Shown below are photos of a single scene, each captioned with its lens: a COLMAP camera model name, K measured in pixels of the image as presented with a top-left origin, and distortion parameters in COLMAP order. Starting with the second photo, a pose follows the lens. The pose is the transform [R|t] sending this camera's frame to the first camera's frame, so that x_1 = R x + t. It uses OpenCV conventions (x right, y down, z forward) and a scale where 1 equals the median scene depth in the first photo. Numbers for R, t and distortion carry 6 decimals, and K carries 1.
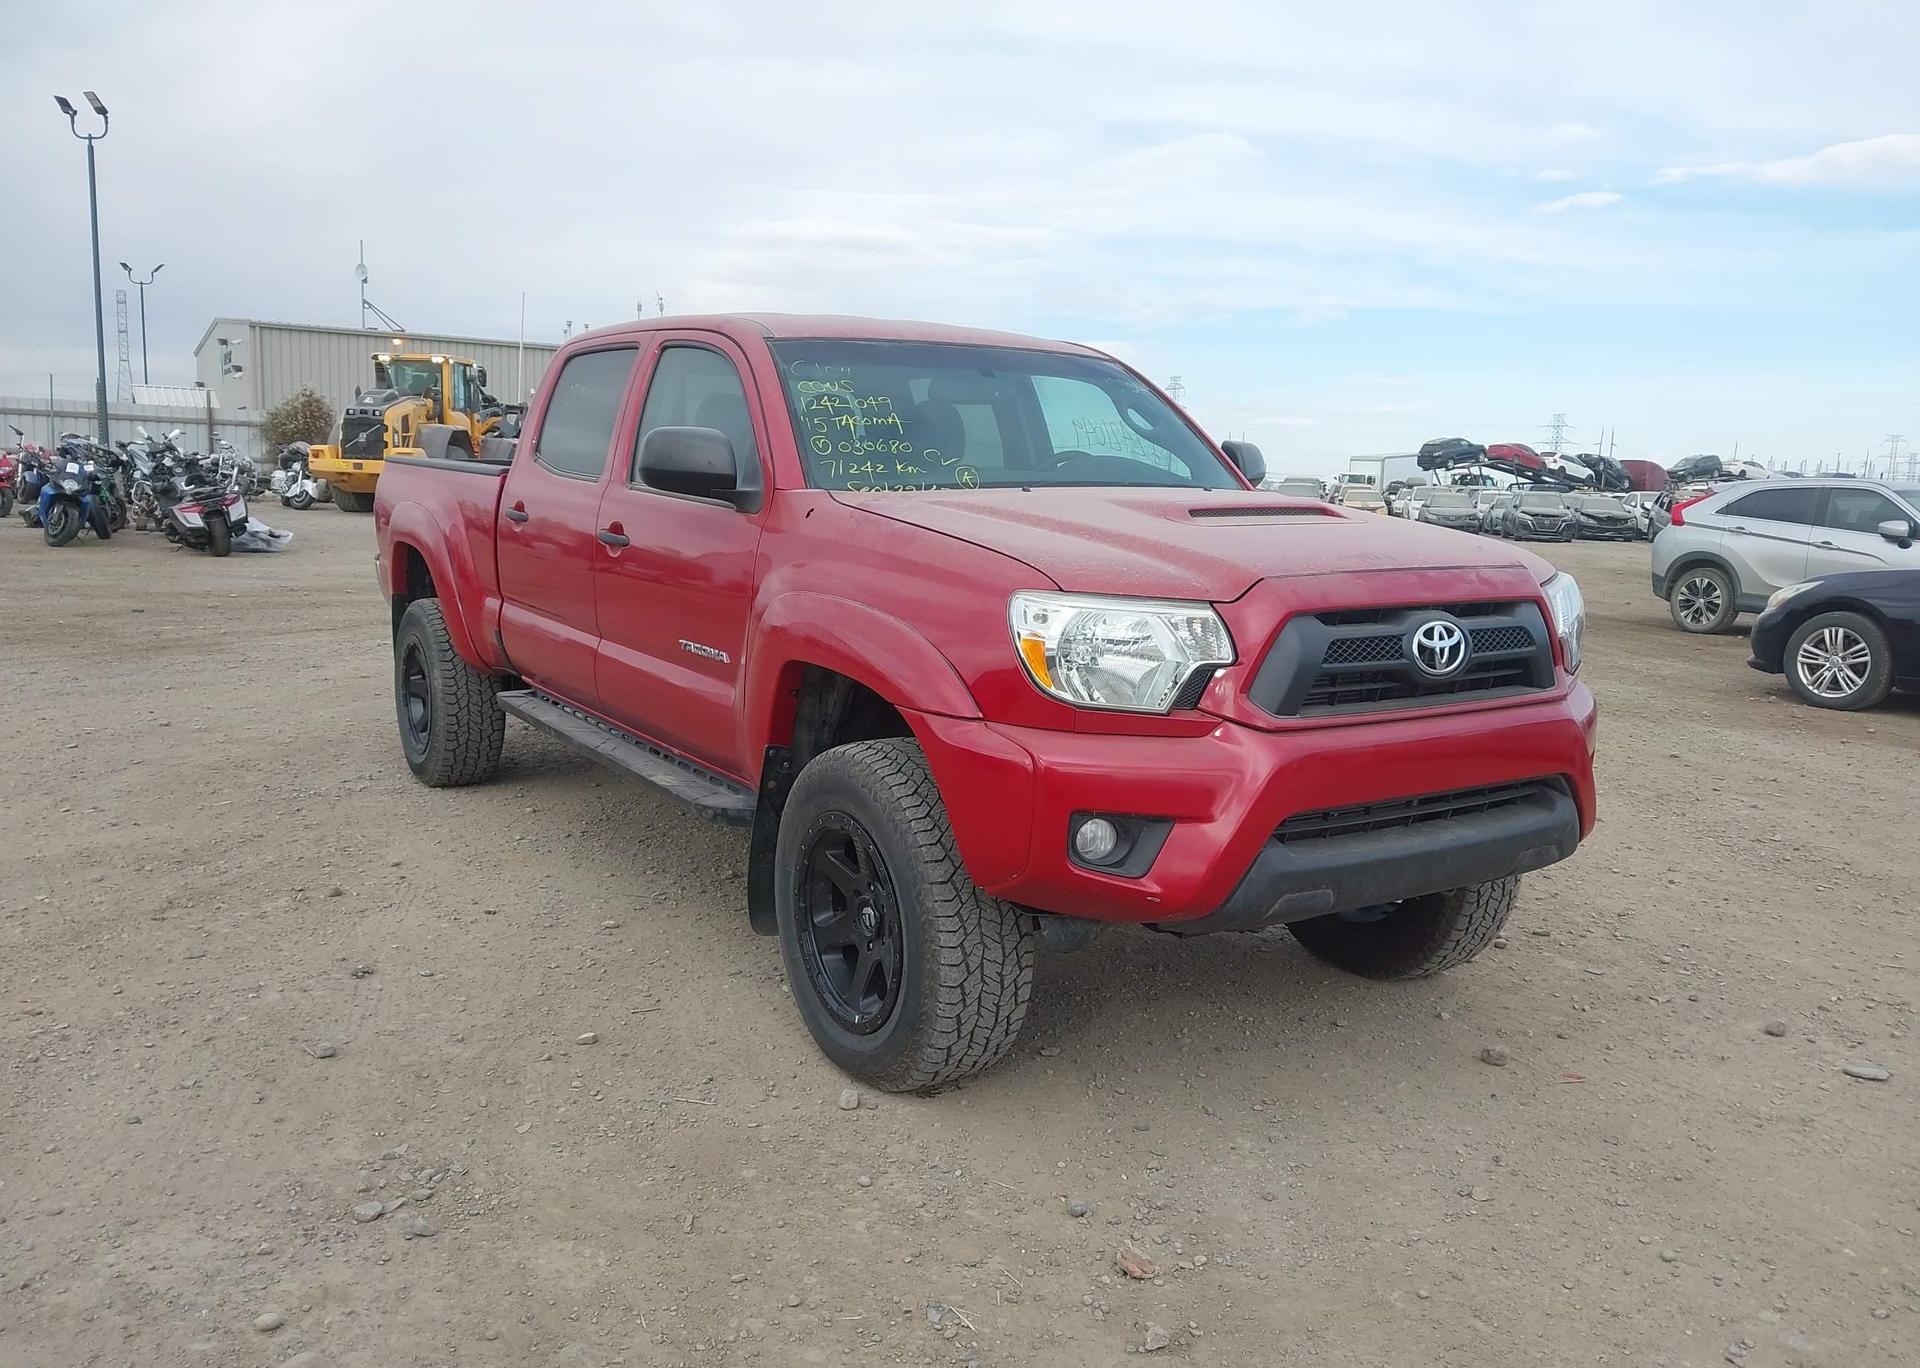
lens RADIAL K [[1532.9, 0, 948.0], [0, 1532.9, 680.4], [0, 0, 1]] dist [0.042408, -0.046420]
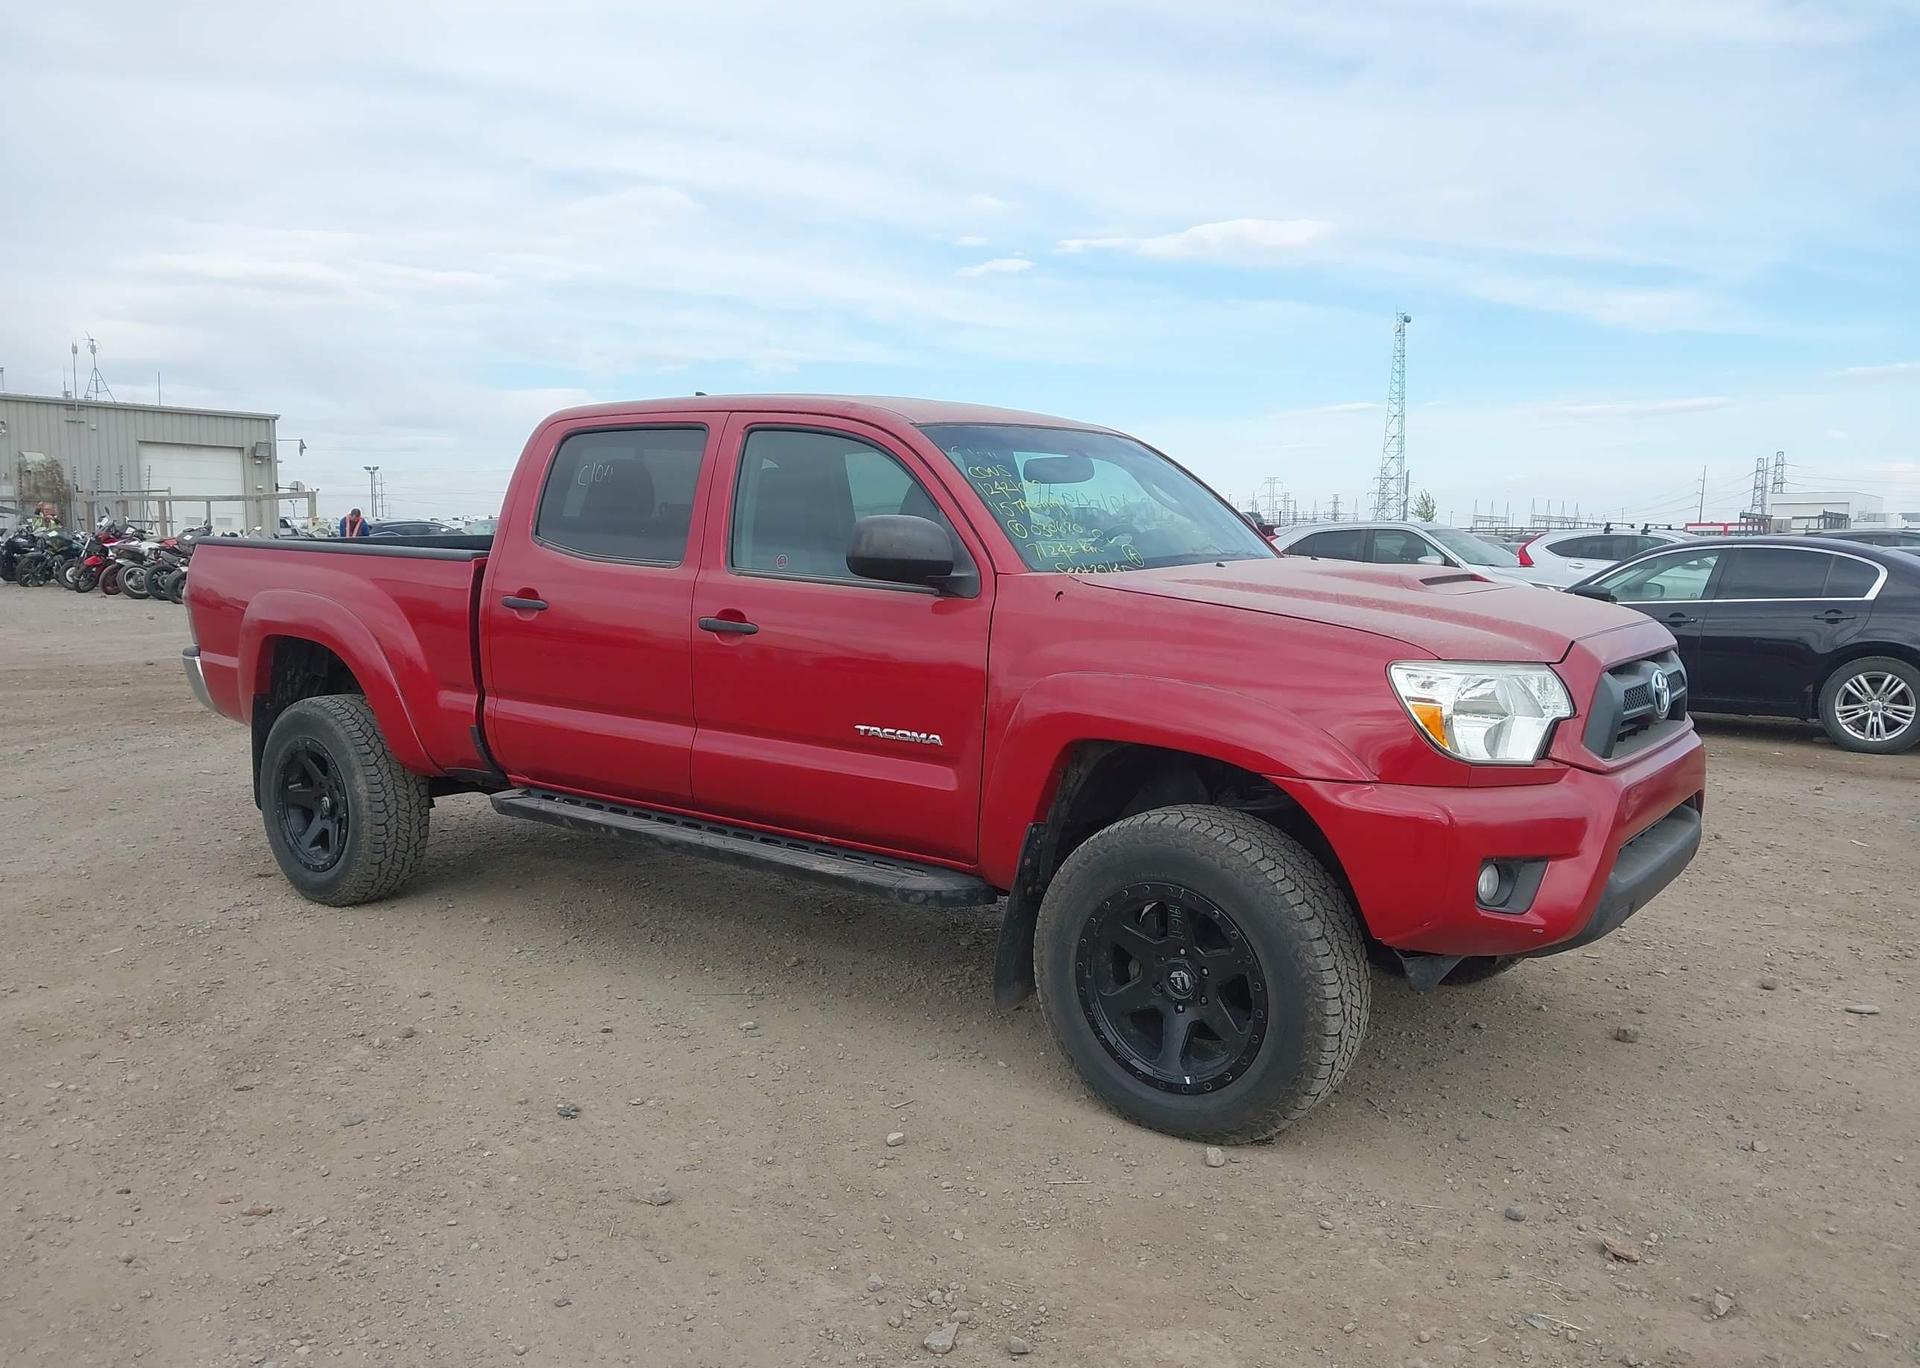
lens RADIAL K [[1524.2, 0, 929.0], [0, 1524.2, 691.0], [0, 0, 1]] dist [0.039955, -0.011708]
pose [[0.942084, -0.060327, 0.329906, -0.492440], [0.067741, 0.997642, -0.011012, -0.038272], [-0.328464, 0.032722, 0.943949, 0.064130]]
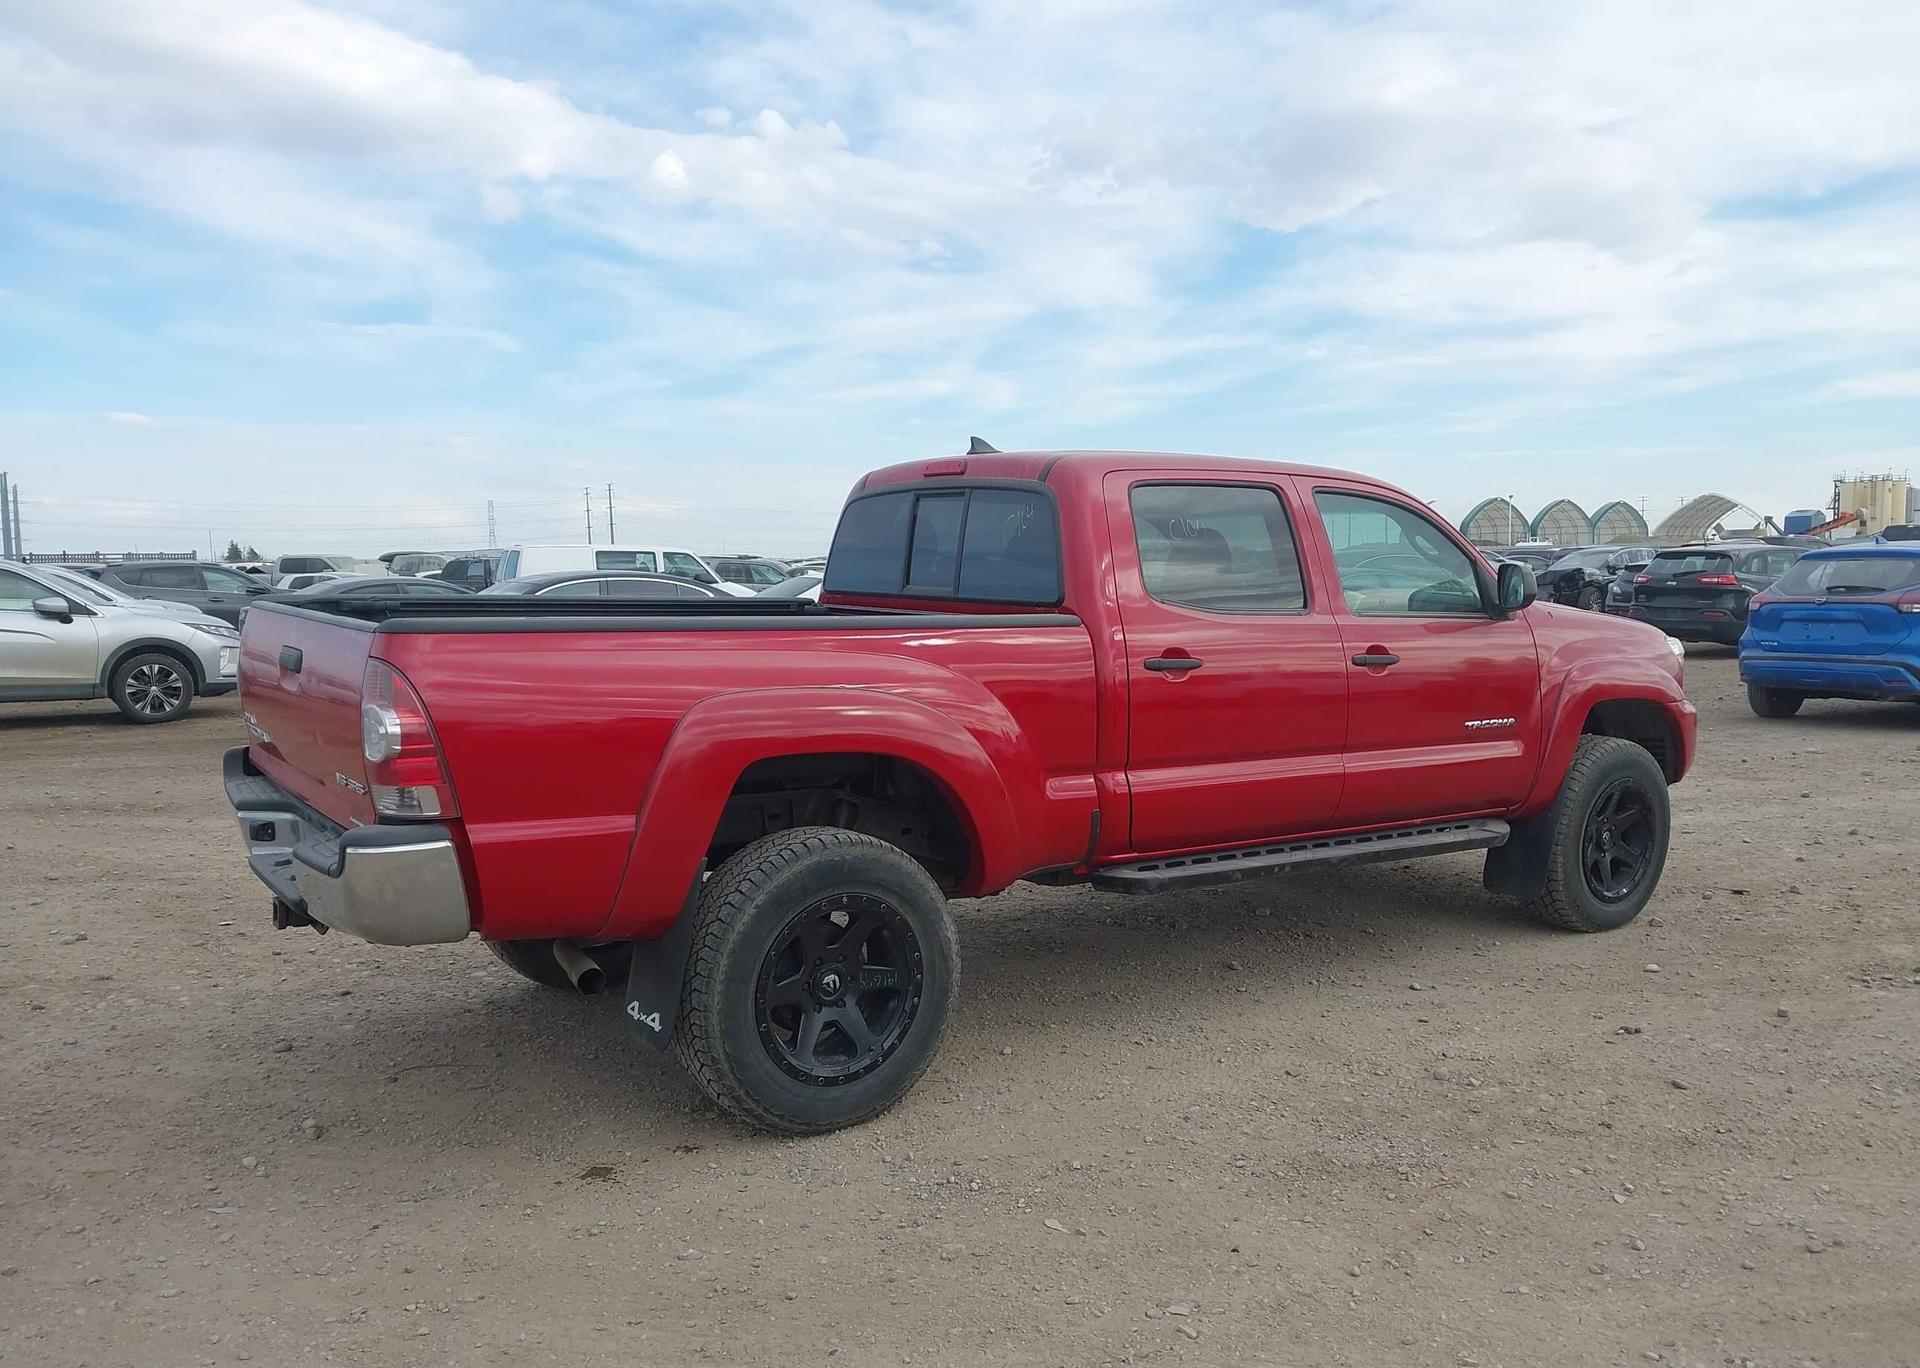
lens RADIAL K [[1514.2, 0, 857.3], [0, 1514.2, 719.7], [0, 0, 1]] dist [0.165905, -0.351274]
pose [[-0.024422, -0.135336, 0.990499, -1.590806], [0.143077, 0.980121, 0.137446, -0.309598], [-0.989410, 0.145075, -0.004573, 1.658495]]
